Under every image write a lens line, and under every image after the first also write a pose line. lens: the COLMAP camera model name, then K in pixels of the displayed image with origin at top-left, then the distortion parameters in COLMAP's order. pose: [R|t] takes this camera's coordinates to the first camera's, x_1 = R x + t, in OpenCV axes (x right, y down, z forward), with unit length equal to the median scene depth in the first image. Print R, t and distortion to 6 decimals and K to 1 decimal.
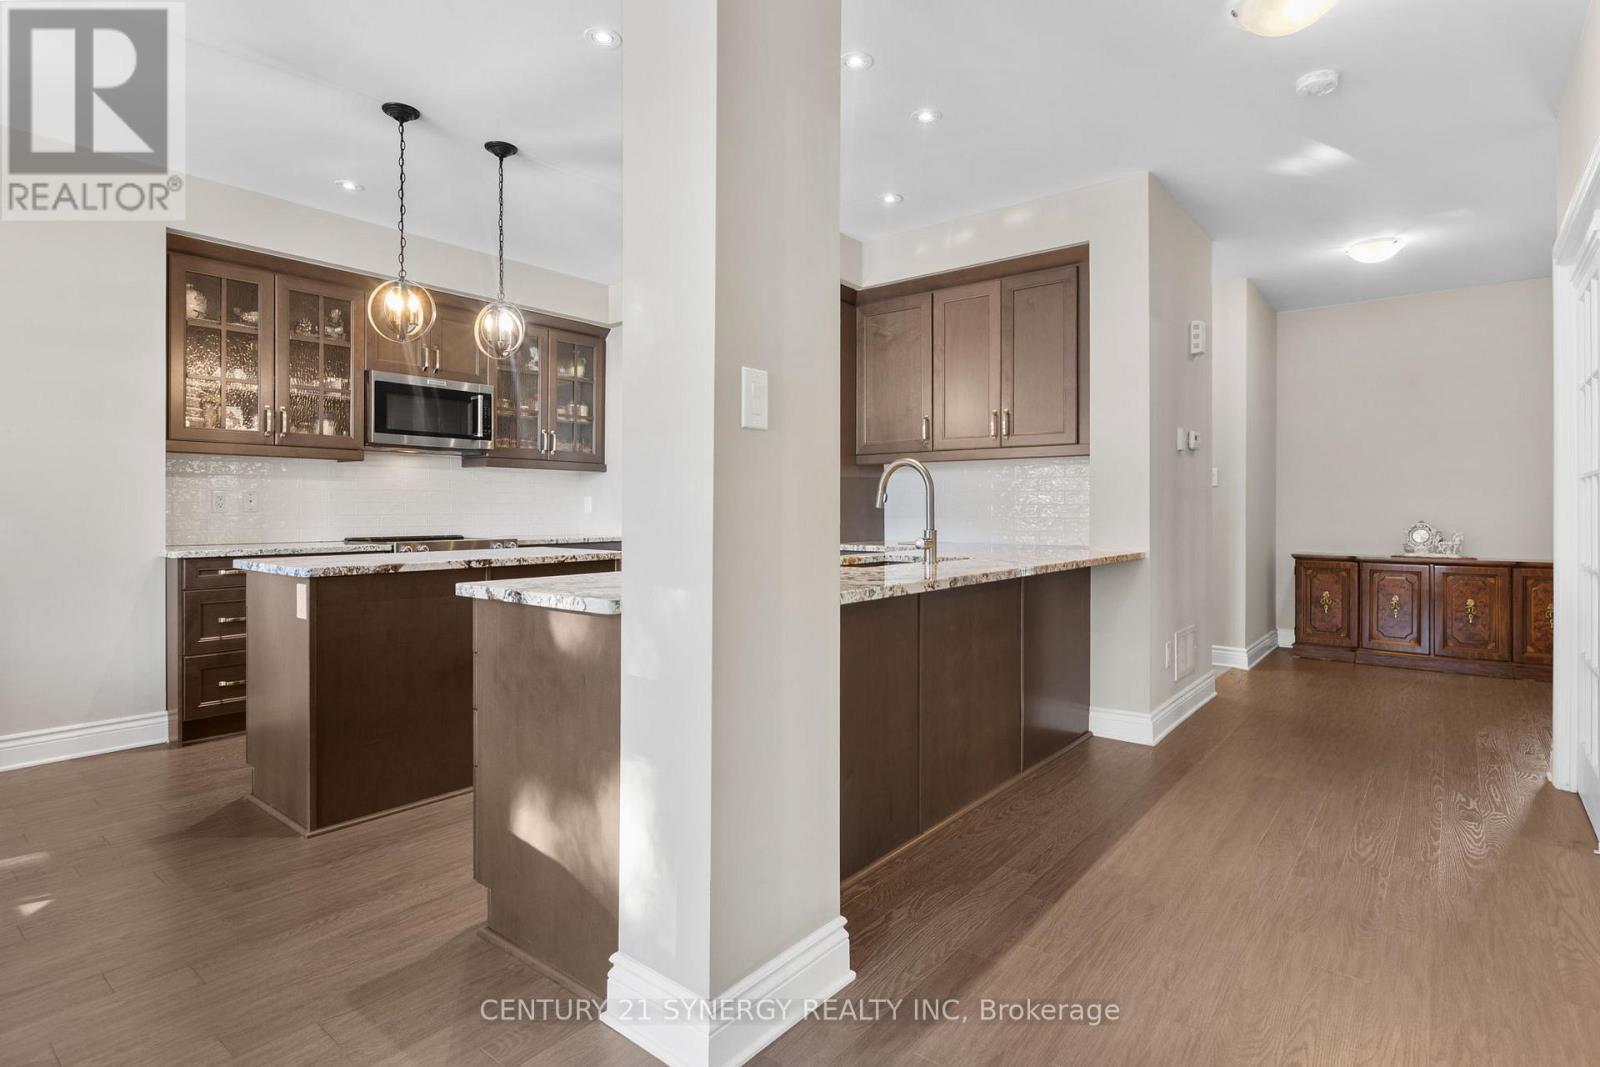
lens RADIAL K [[809.7, 0, 797.7], [0, 809.7, 514.5], [0, 0, 1]] dist [-0.003221, -0.001153]
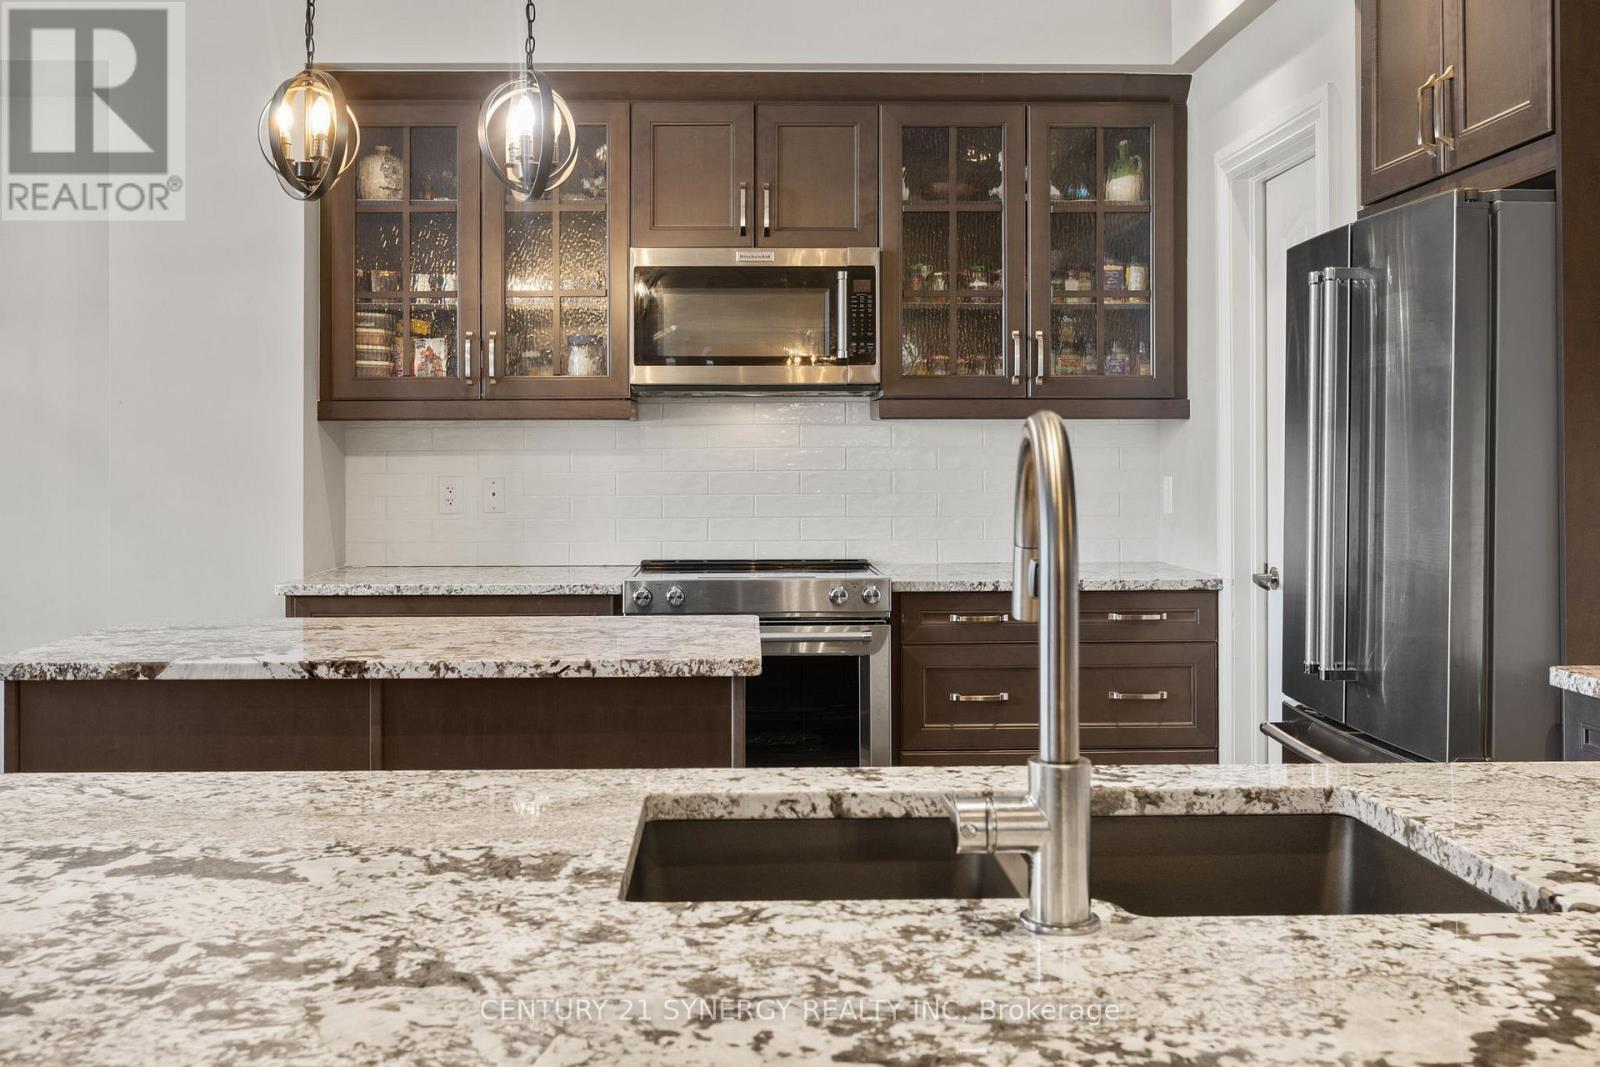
lens RADIAL K [[1438.8, 0, 758.8], [0, 1438.8, 471.8], [0, 0, 1]] dist [-0.004110, -0.000320]
pose [[0.642039, 0.002385, -0.766668, 0.247841], [-0.000540, 0.999996, 0.002659, -0.034830], [0.766672, -0.001293, 0.642038, 0.460135]]
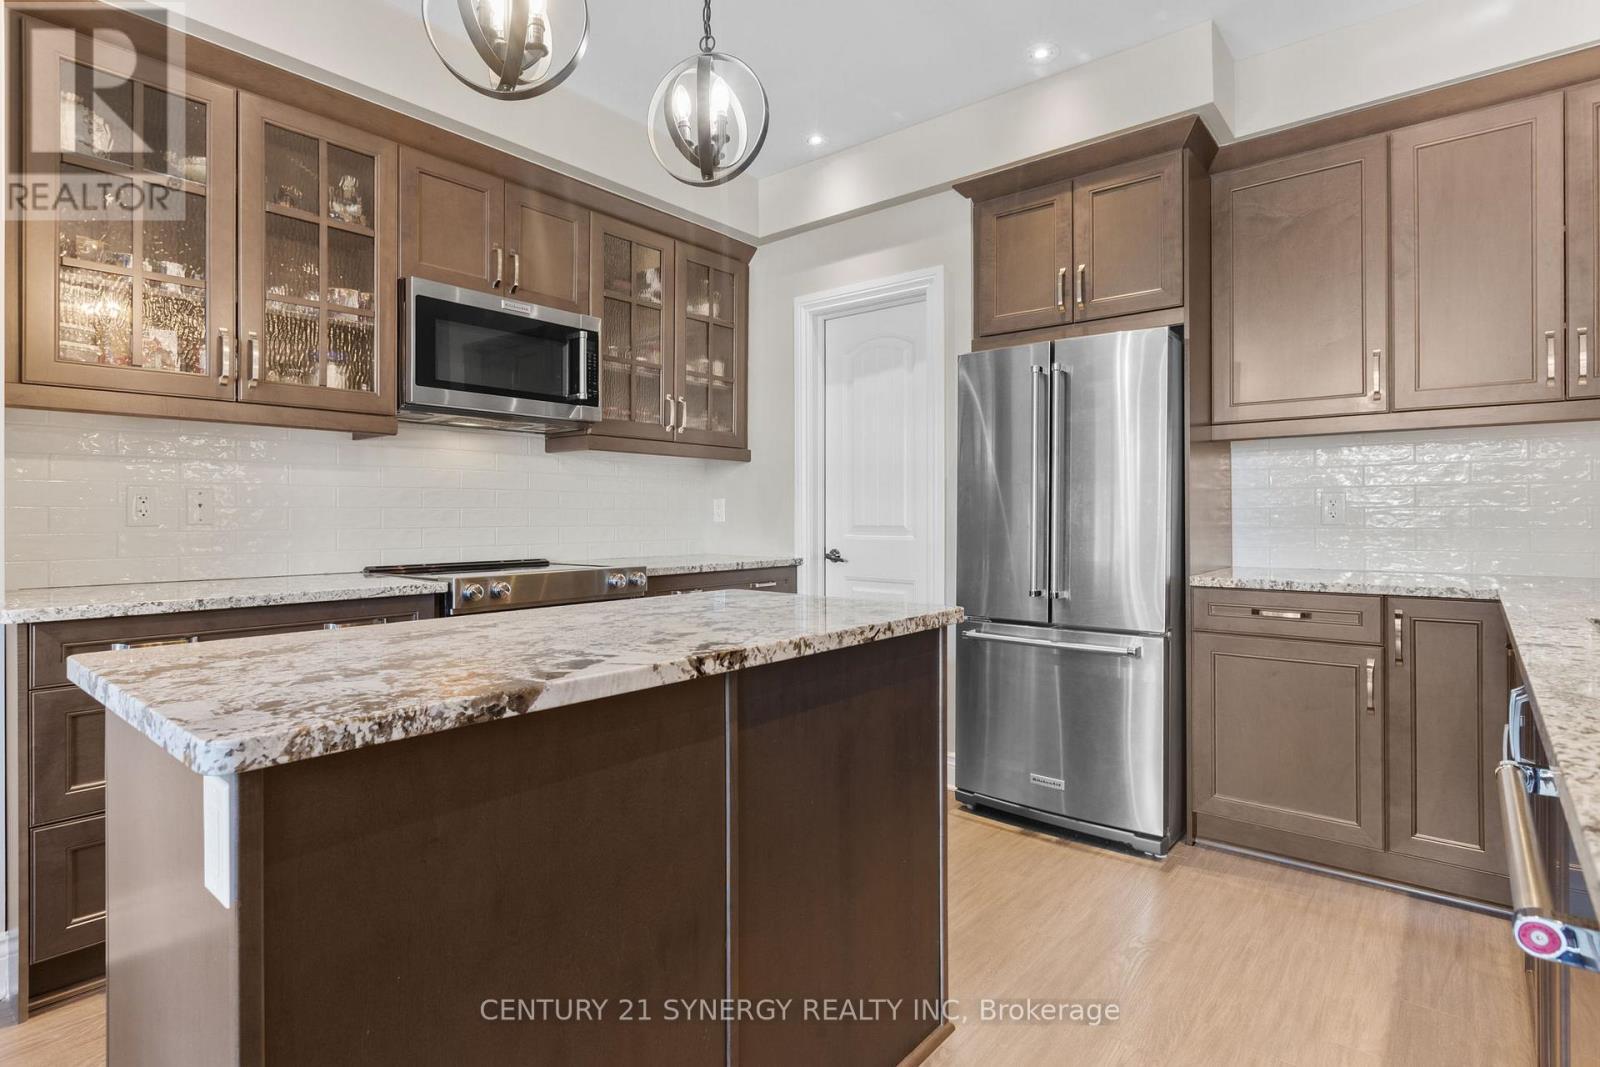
lens RADIAL K [[809.7, 0, 797.7], [0, 809.7, 514.5], [0, 0, 1]] dist [-0.003221, -0.001153]
pose [[0.999820, -0.004108, -0.018513, -0.240580], [0.003950, 0.999956, -0.008534, -0.003221], [0.018547, 0.008459, 0.999792, 0.429375]]
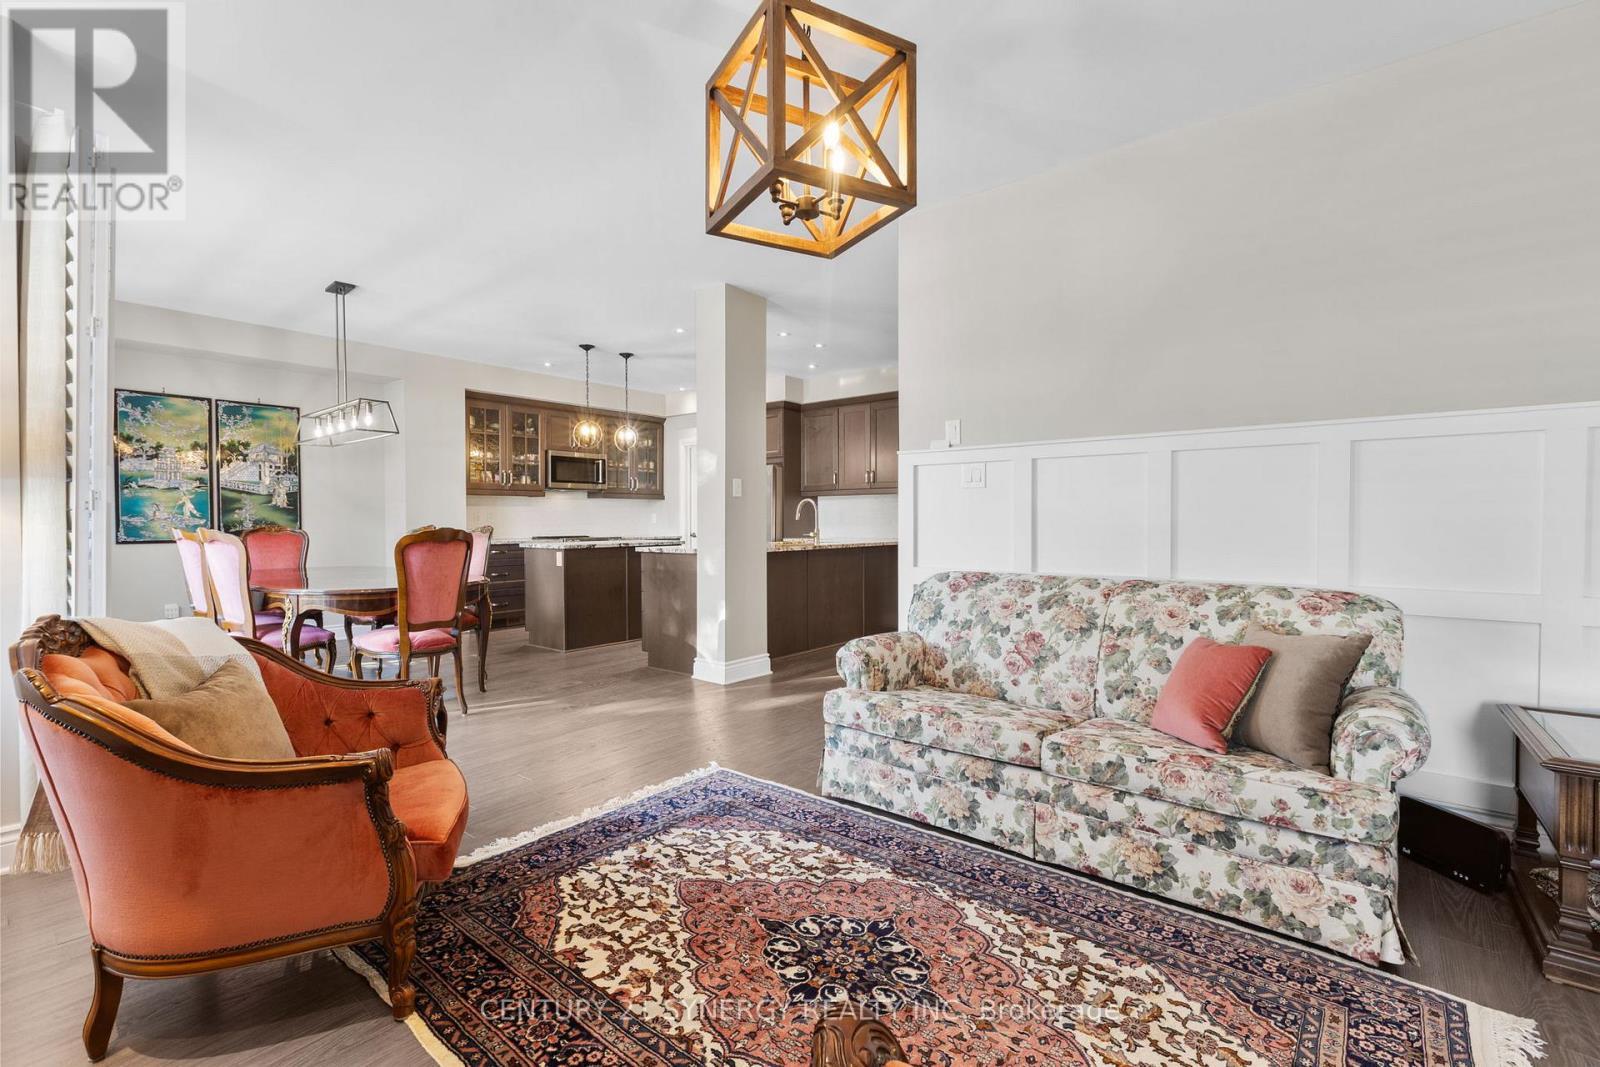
lens RADIAL K [[711.5, 0, 791.7], [0, 711.5, 523.8], [0, 0, 1]] dist [0.000285, -0.000459]
pose [[0.999916, -0.005301, -0.011862, 0.075499], [0.005302, 0.999986, 0.000030, 0.001780], [0.011861, -0.000093, 0.999930, -0.705768]]
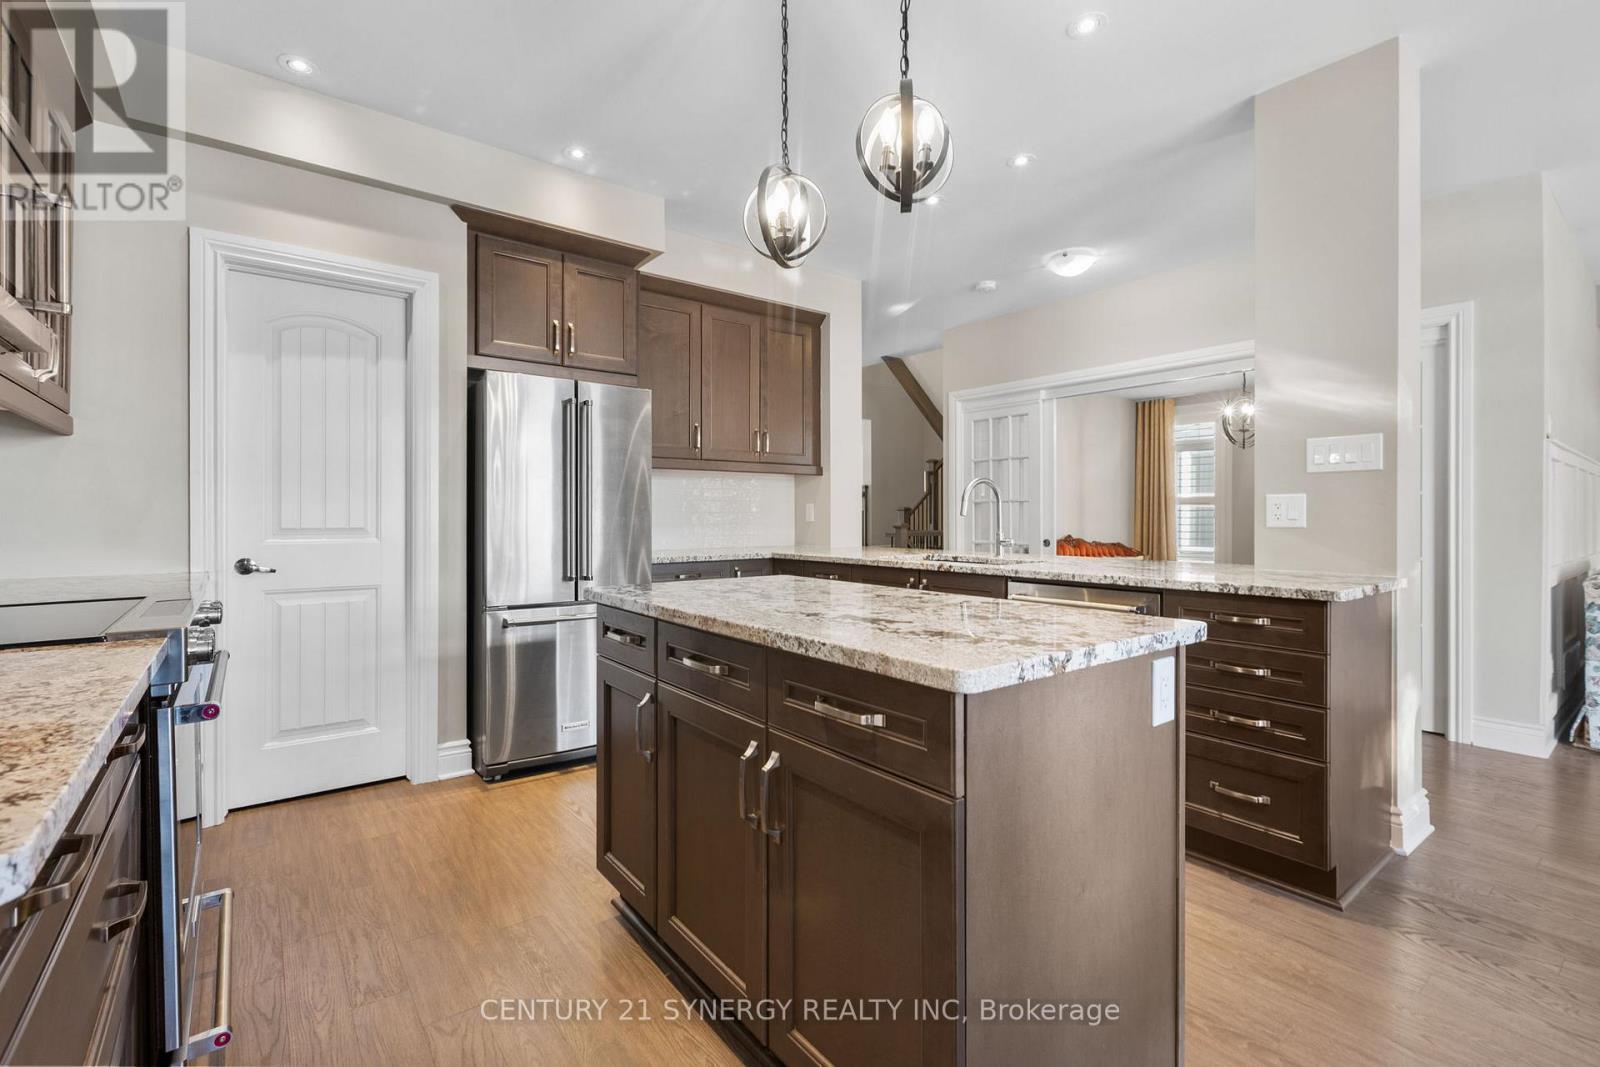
lens RADIAL K [[711.5, 0, 791.7], [0, 711.5, 523.8], [0, 0, 1]] dist [0.000285, -0.000459]
pose [[0.245114, -0.009976, 0.969443, -0.675623], [0.007247, 0.999938, 0.008457, -0.004879], [-0.969467, 0.004953, 0.245172, 0.674693]]
